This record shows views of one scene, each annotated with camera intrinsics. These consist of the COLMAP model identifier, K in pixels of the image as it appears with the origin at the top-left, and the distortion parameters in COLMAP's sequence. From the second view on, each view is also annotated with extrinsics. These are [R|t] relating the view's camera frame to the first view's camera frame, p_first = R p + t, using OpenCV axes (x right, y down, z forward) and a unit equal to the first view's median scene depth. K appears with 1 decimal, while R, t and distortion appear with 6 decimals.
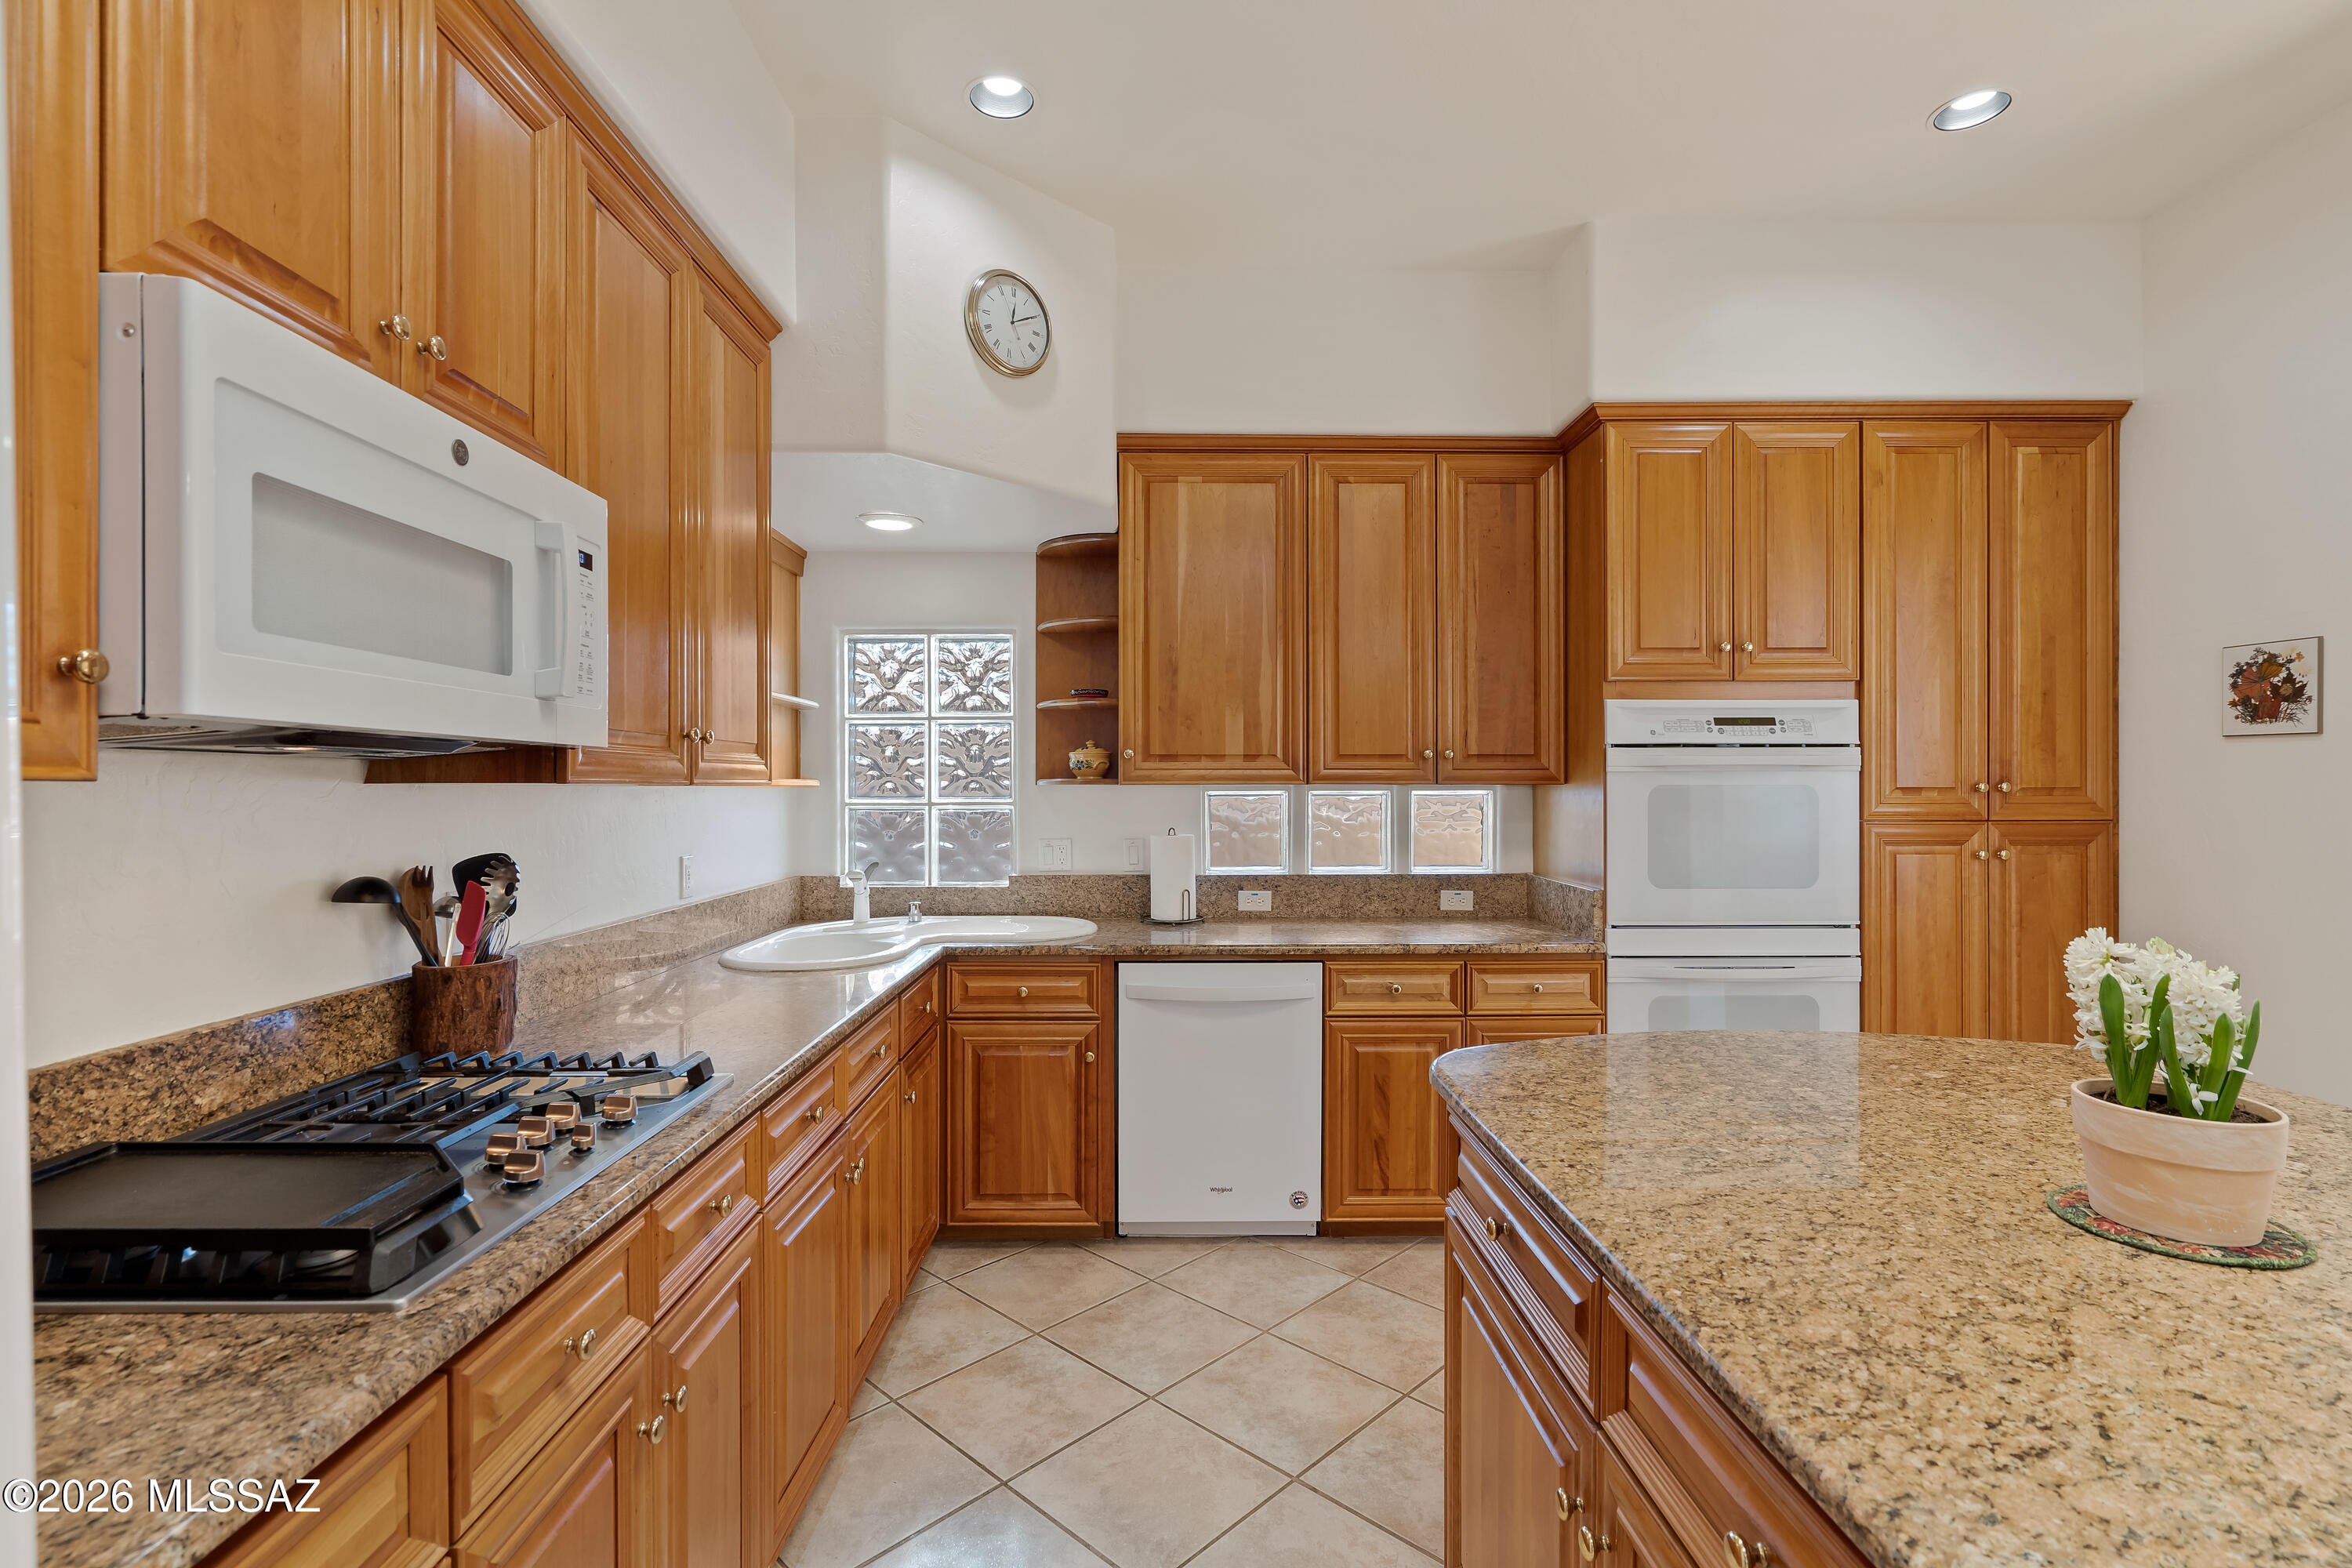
lens RADIAL K [[1073.4, 0, 1177.1], [0, 1073.4, 786.2], [0, 0, 1]] dist [-0.000161, 0.001104]
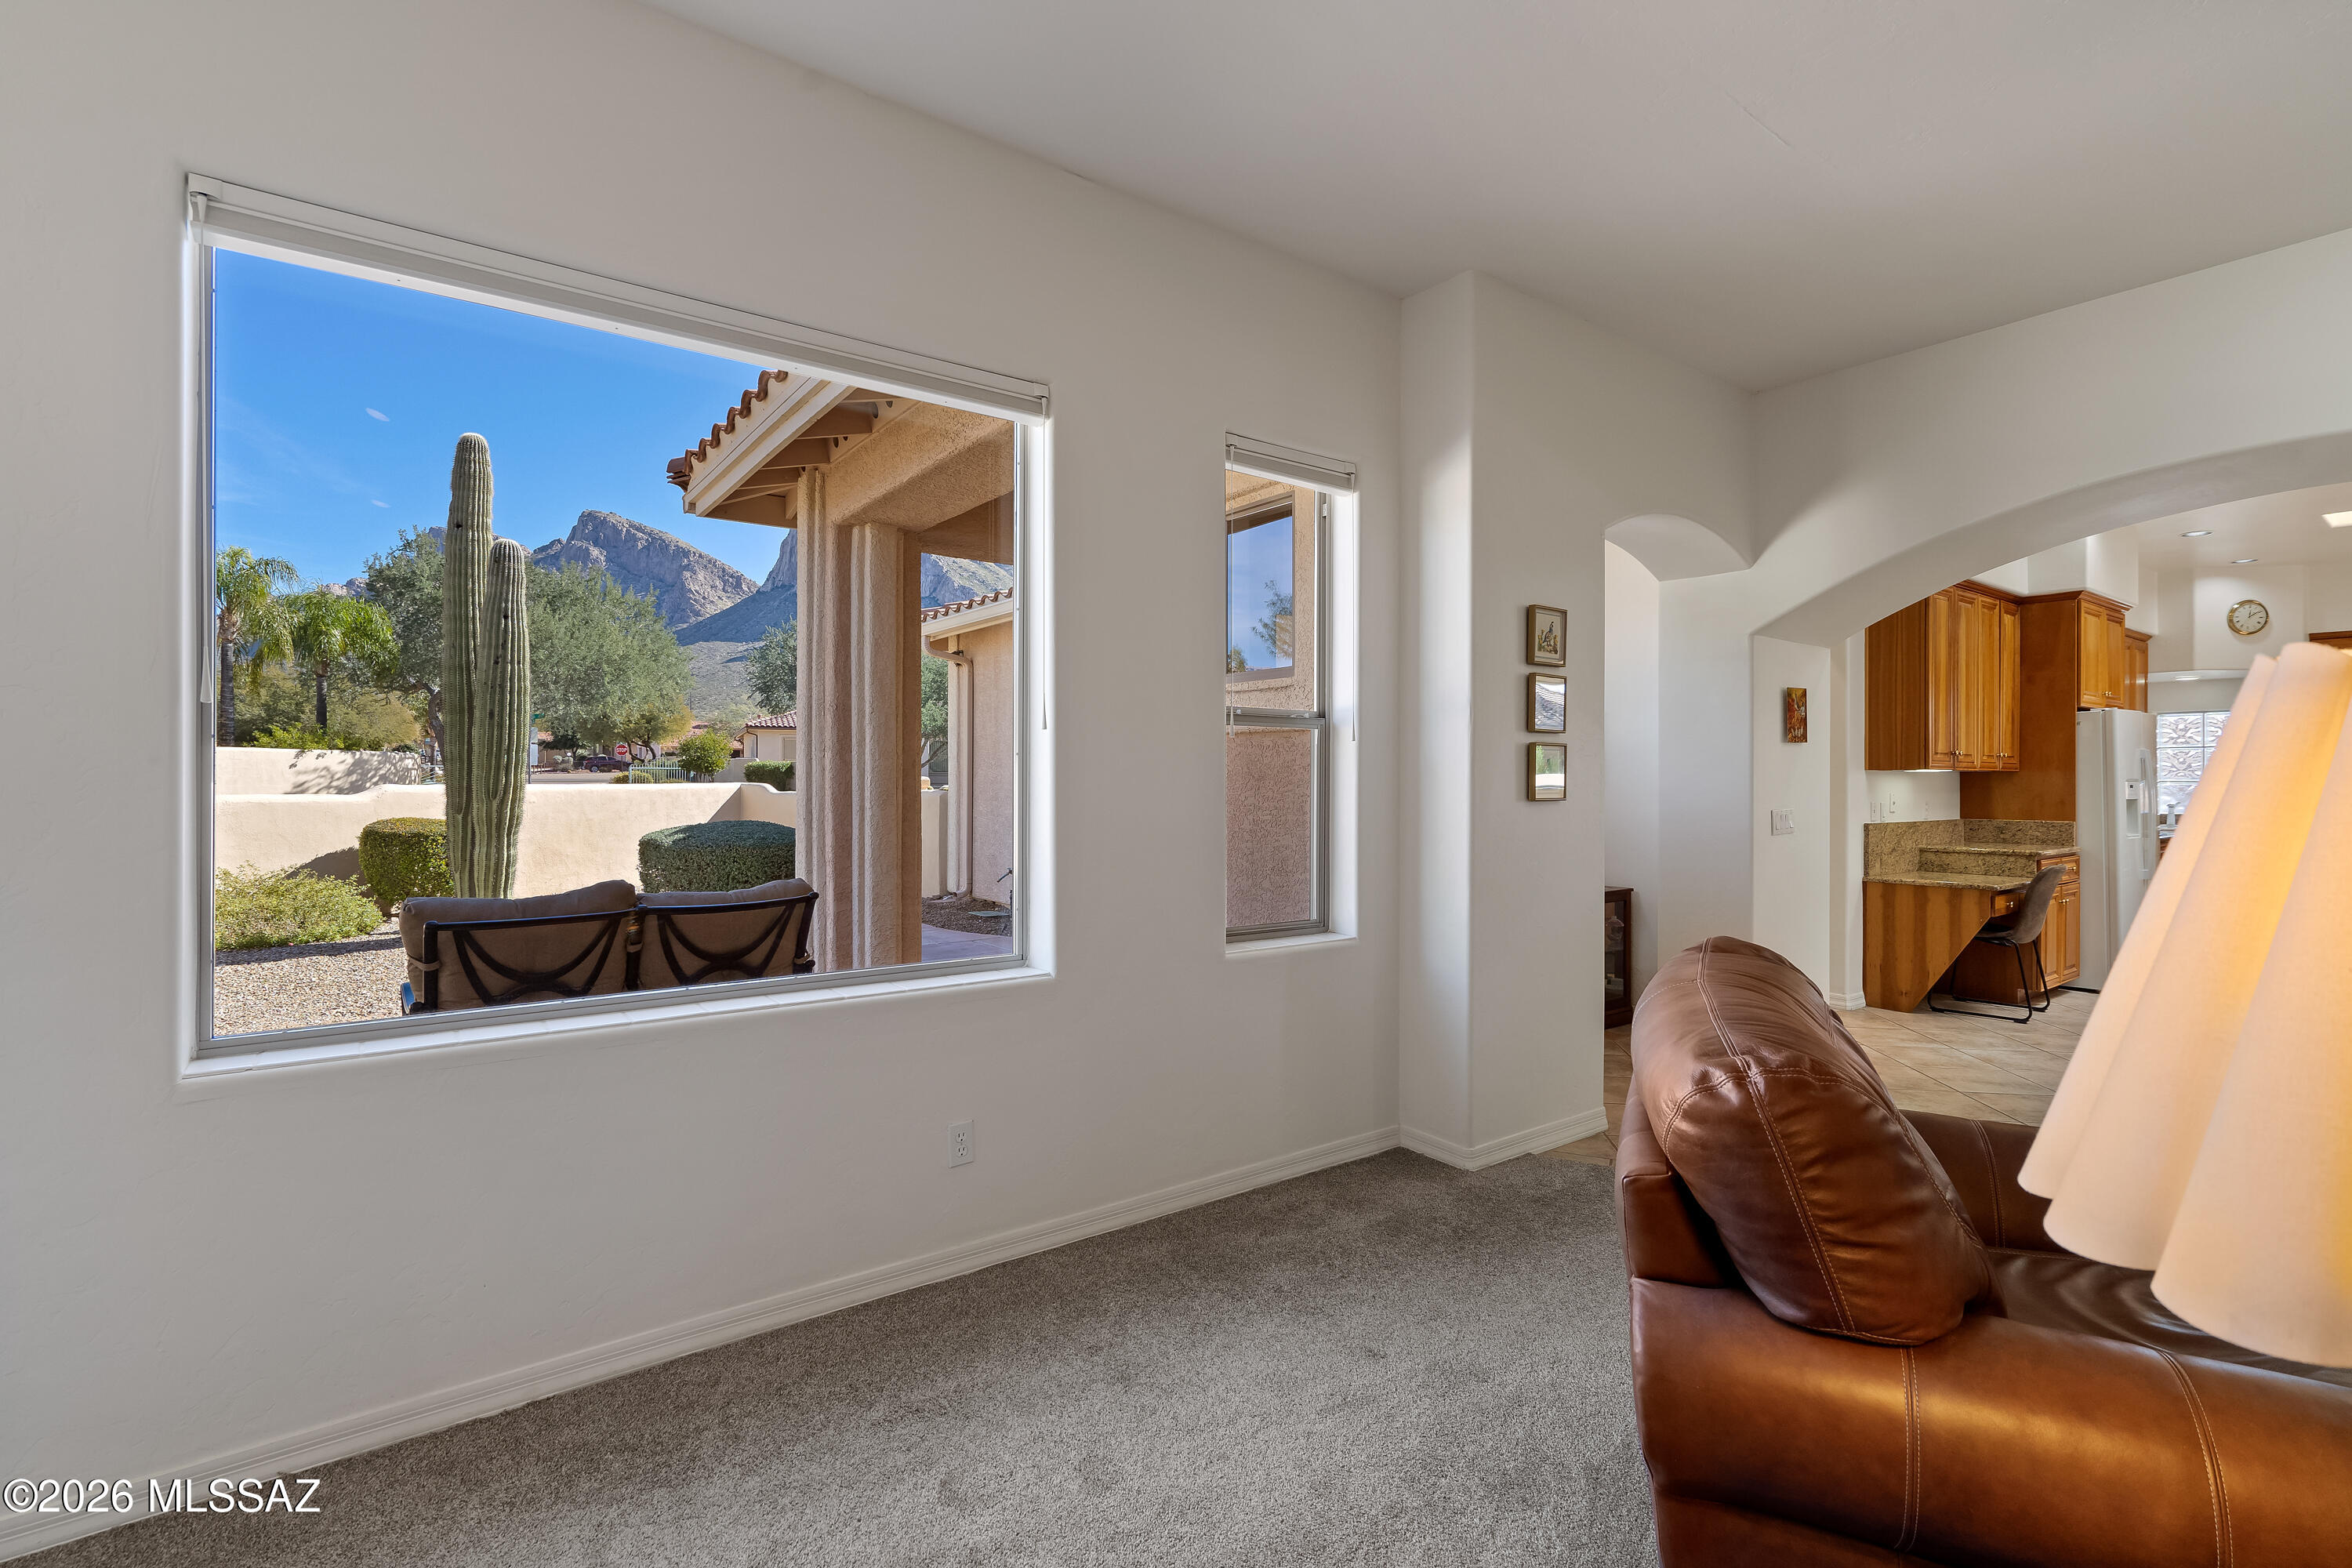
lens RADIAL K [[1073.1, 0, 1166.3], [0, 1073.1, 776.0], [0, 0, 1]] dist [-0.000736, 0.000211]
pose [[0.577004, 0.000986, -0.816741, 0.484715], [-0.000381, 0.999999, 0.000938, 0.004246], [0.816742, -0.000230, 0.577004, -2.827746]]
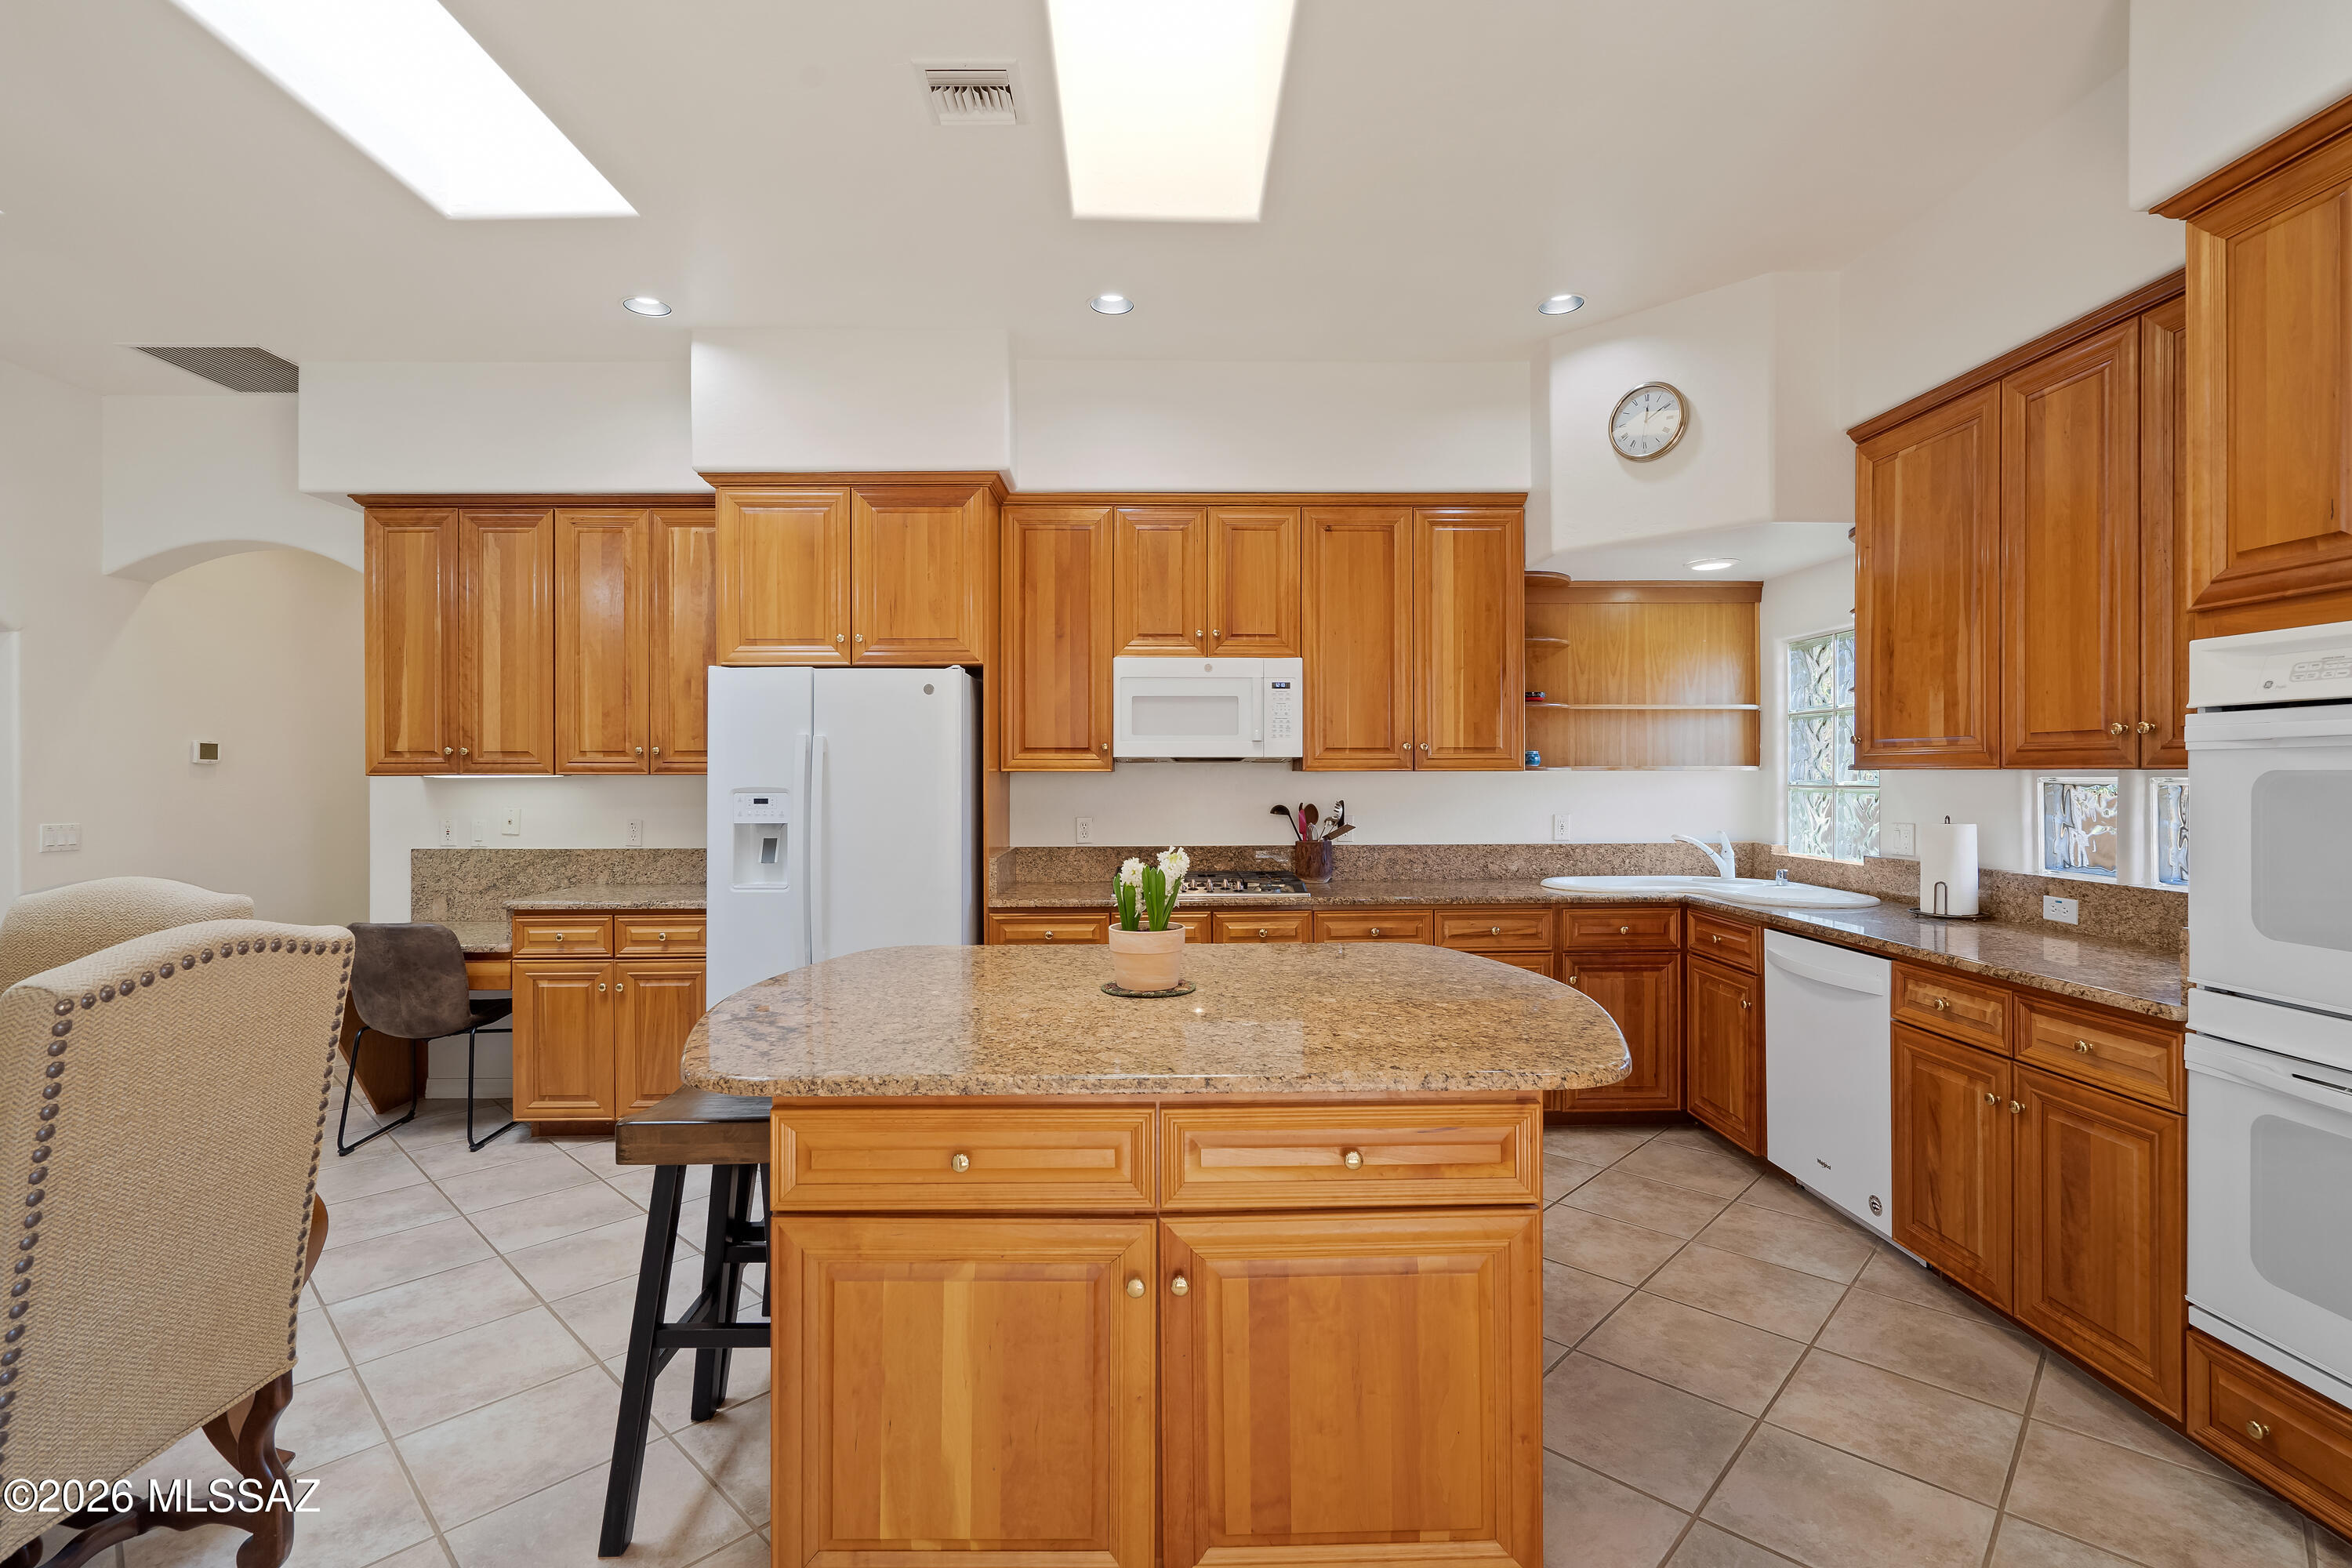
lens RADIAL K [[1073.1, 0, 1166.3], [0, 1073.1, 776.0], [0, 0, 1]] dist [-0.000736, 0.000211]
pose [[0.002210, 0.004640, -0.999987, 1.052155], [0.002899, 0.999985, 0.004647, -0.002227], [0.999993, -0.002910, 0.002197, 0.365111]]
